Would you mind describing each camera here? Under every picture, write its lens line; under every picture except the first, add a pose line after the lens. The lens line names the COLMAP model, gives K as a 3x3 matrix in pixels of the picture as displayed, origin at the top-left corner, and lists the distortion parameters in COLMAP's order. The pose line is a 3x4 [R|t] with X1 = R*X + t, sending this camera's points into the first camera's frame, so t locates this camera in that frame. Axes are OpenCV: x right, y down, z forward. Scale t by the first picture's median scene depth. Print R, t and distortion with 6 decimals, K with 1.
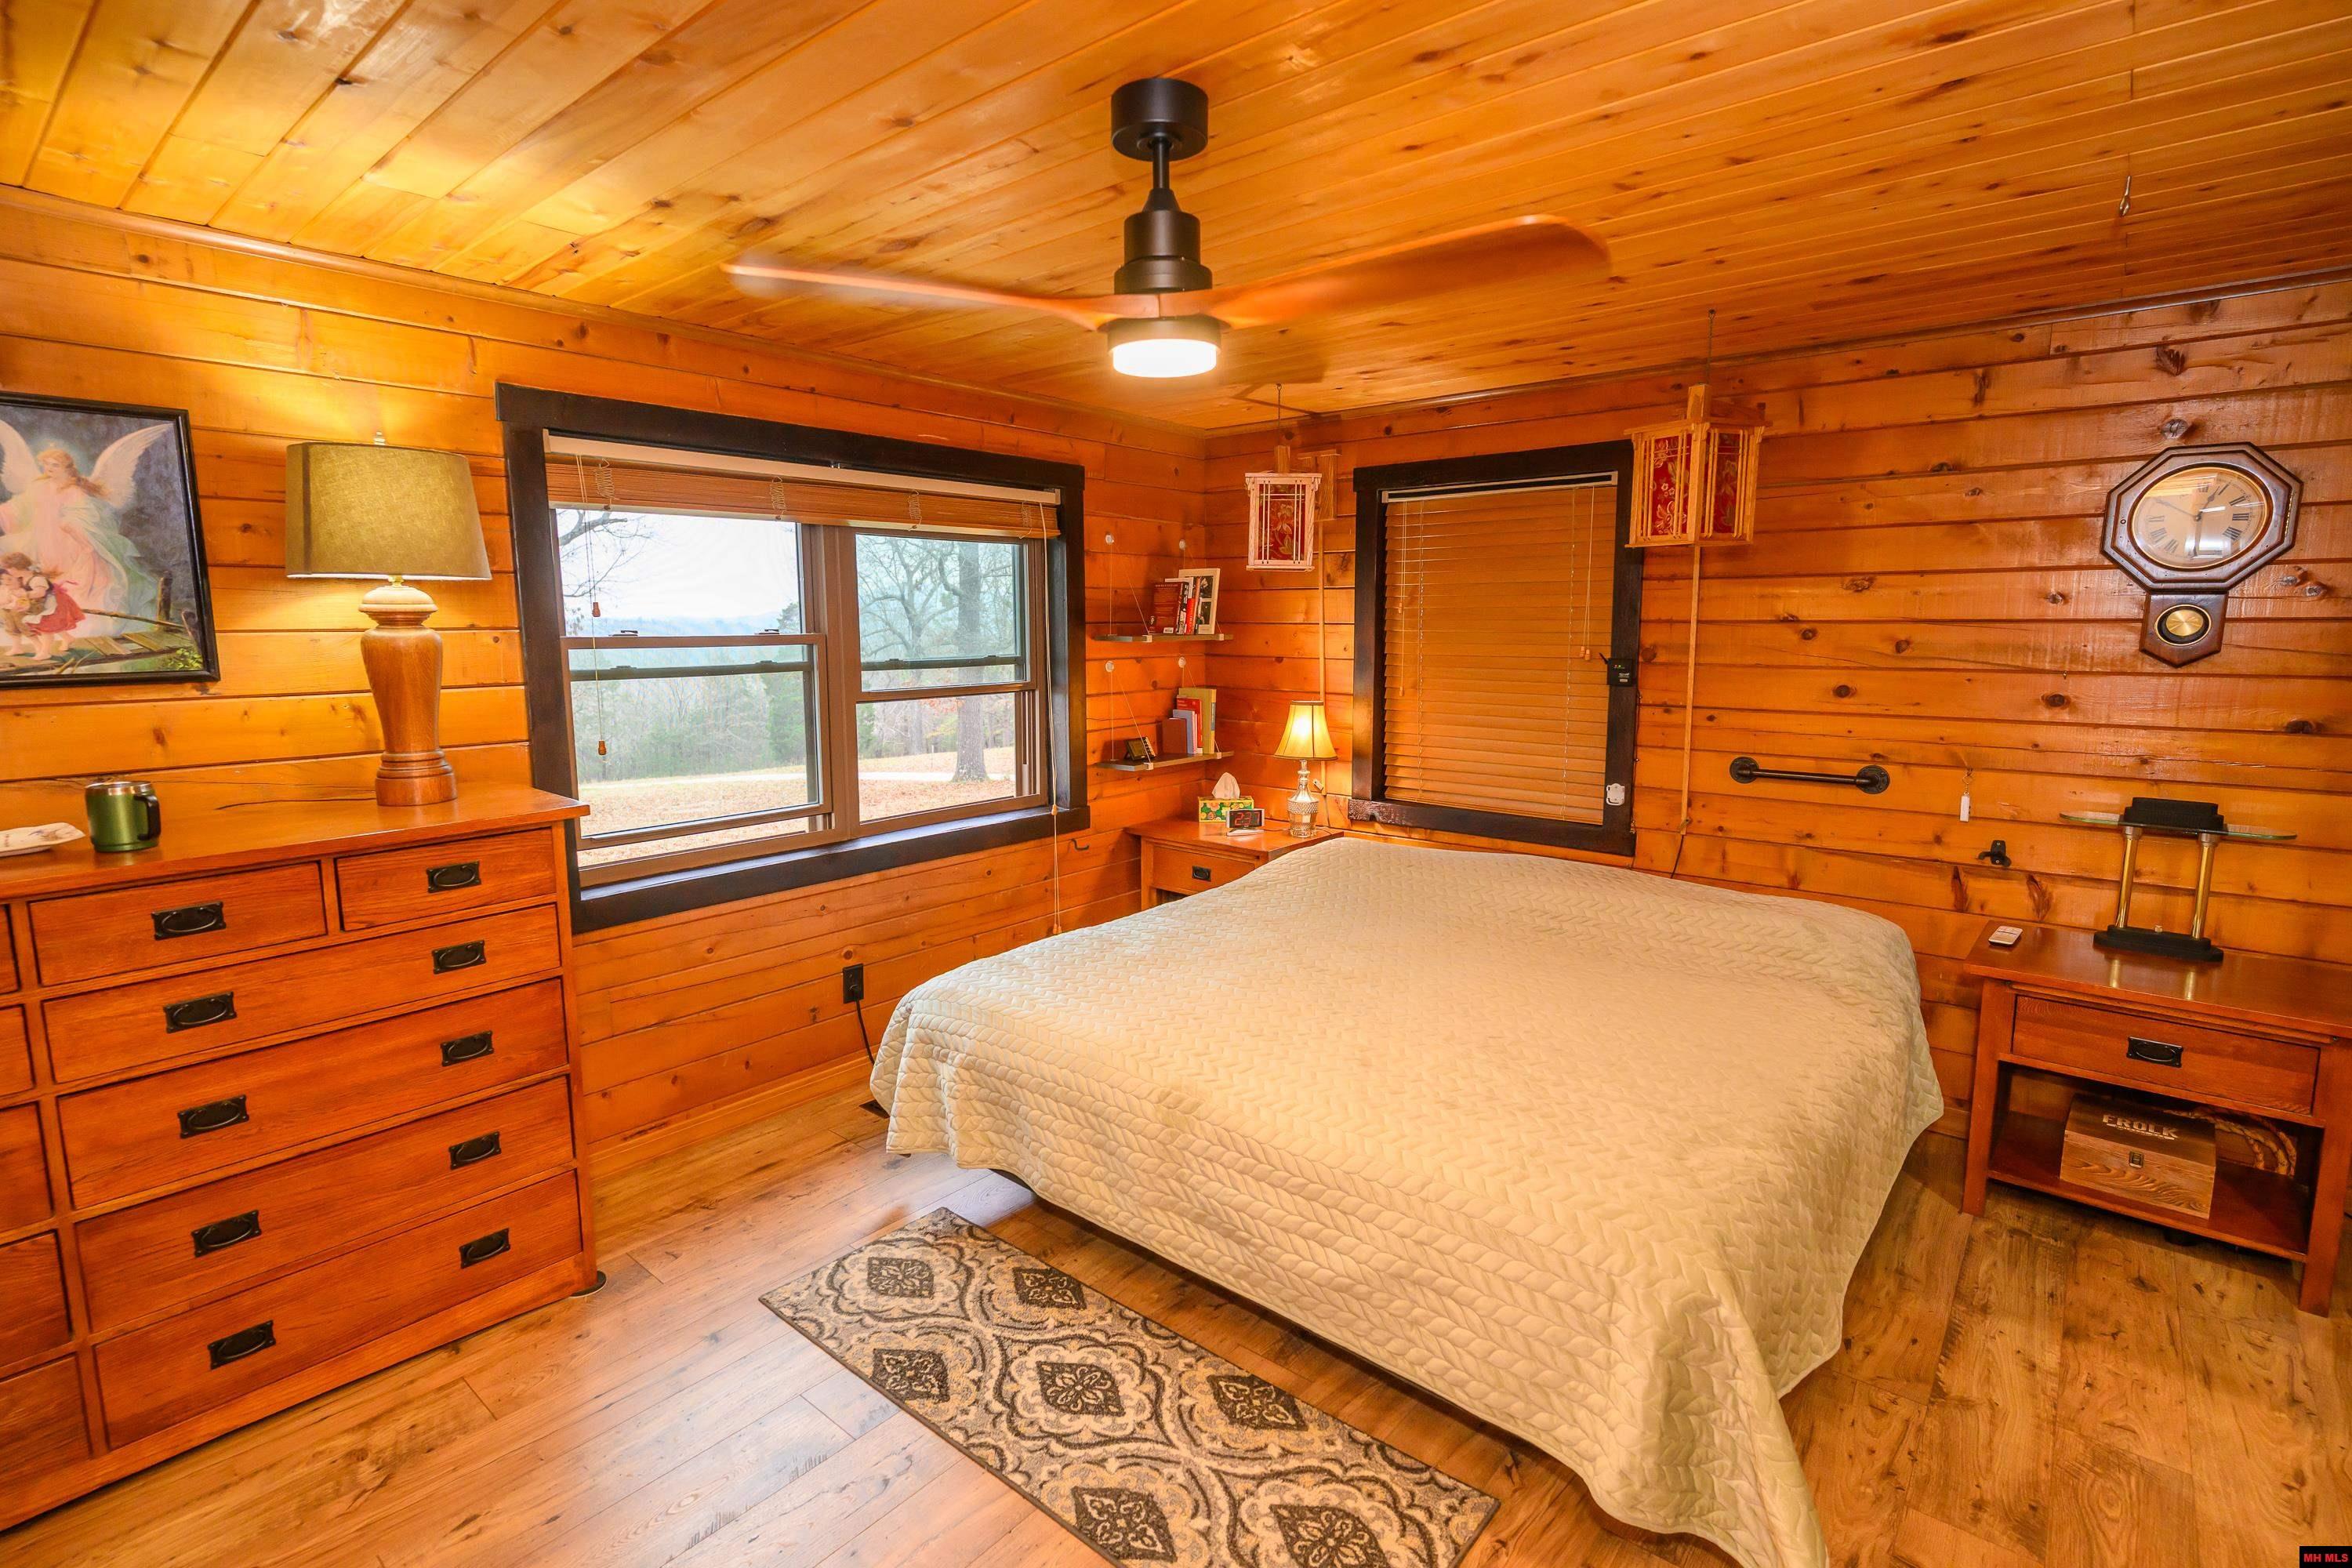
lens RADIAL K [[1121.2, 0, 1176.9], [0, 1121.2, 774.5], [0, 0, 1]] dist [-0.002004, 0.002012]
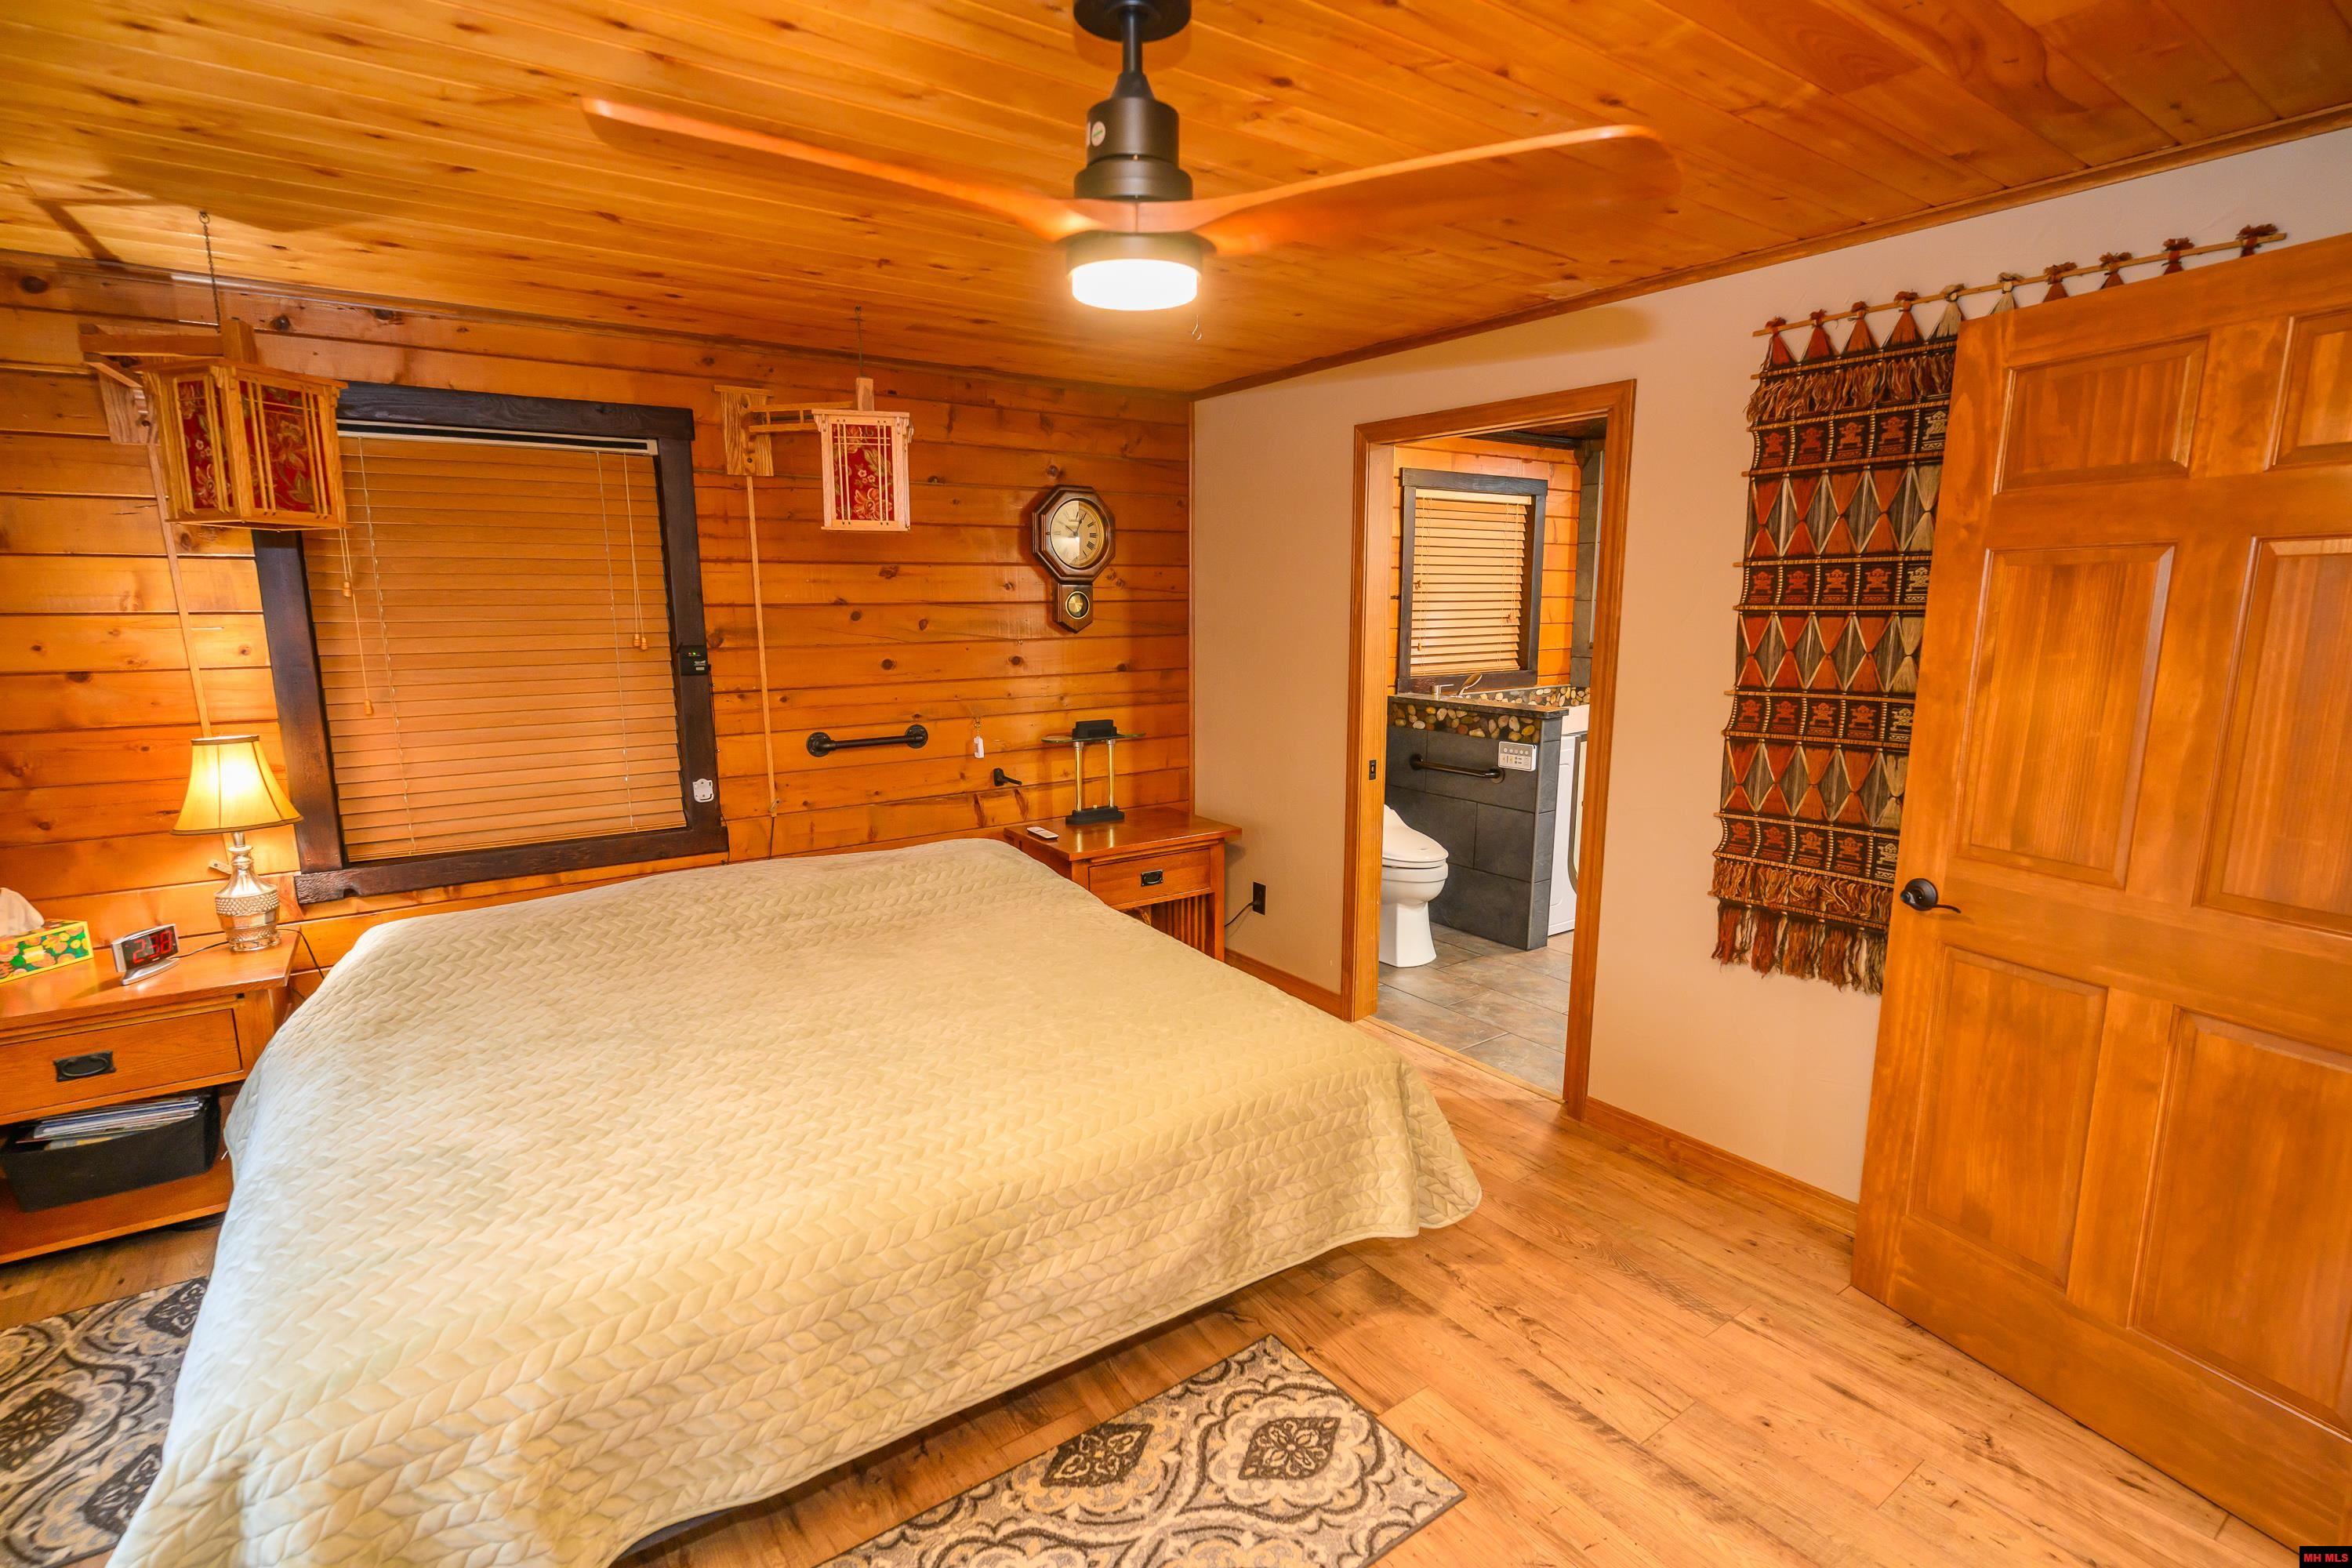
lens RADIAL K [[1121.2, 0, 1171.0], [0, 1121.2, 786.5], [0, 0, 1]] dist [-0.002004, 0.002012]
pose [[0.244231, -0.156340, 0.957031, -0.513744], [0.142375, 0.982004, 0.124086, -0.057851], [-0.959208, 0.105951, 0.262095, 0.471863]]
